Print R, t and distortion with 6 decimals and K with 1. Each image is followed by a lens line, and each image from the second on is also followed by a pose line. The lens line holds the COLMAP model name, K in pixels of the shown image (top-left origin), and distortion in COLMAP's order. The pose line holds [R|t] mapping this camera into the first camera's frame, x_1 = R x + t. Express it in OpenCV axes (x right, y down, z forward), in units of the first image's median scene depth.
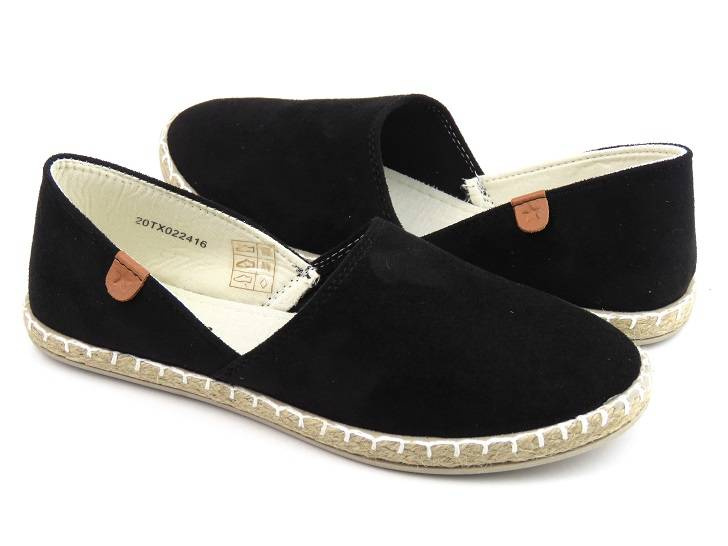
lens RADIAL K [[1974.4, 0, 364.9], [0, 1974.4, 272.6], [0, 0, 1]] dist [-0.249002, 0.000000]
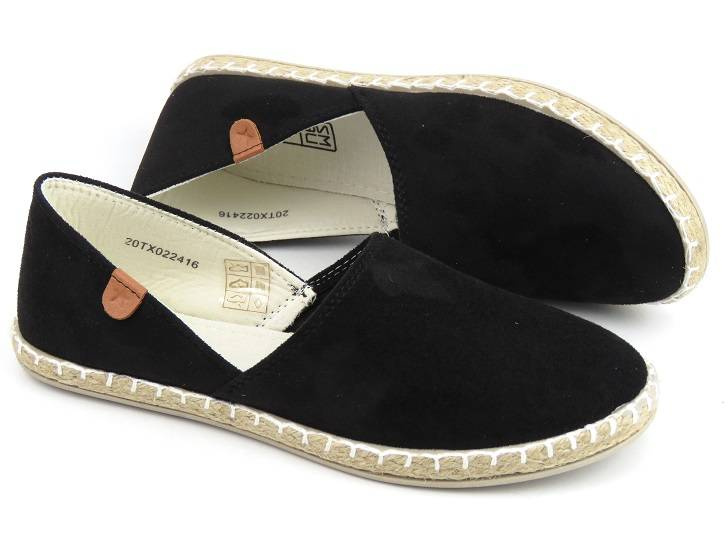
lens RADIAL K [[2217.0, 0, 364.5], [0, 2217.0, 272.4], [0, 0, 1]] dist [-0.266580, 0.000000]
pose [[0.999185, -0.014834, 0.037549, -0.042400], [0.016197, 0.999211, -0.036253, 0.033005], [-0.036982, 0.036832, 0.998637, -0.106775]]
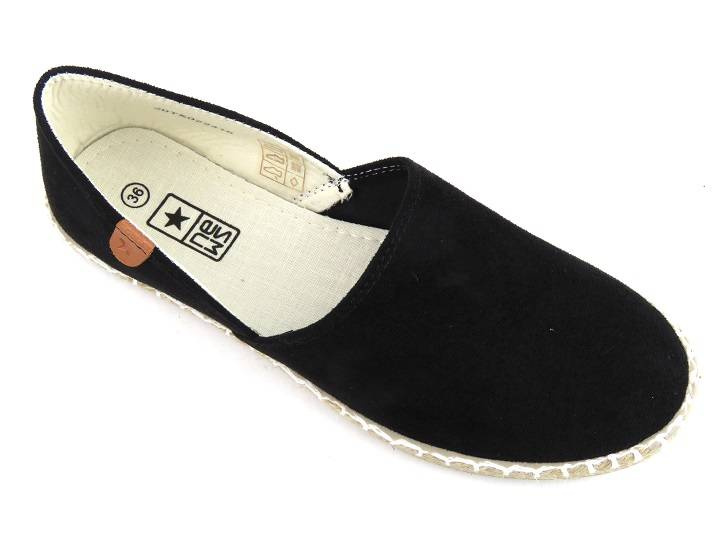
lens RADIAL K [[1192.6, 0, 364.9], [0, 1192.6, 273.8], [0, 0, 1]] dist [-0.040992, 0.000000]
pose [[0.995596, 0.064856, -0.067693, 0.024576], [-0.011903, 0.803687, 0.594933, -0.316565], [0.092989, -0.591507, 0.800919, 0.562898]]
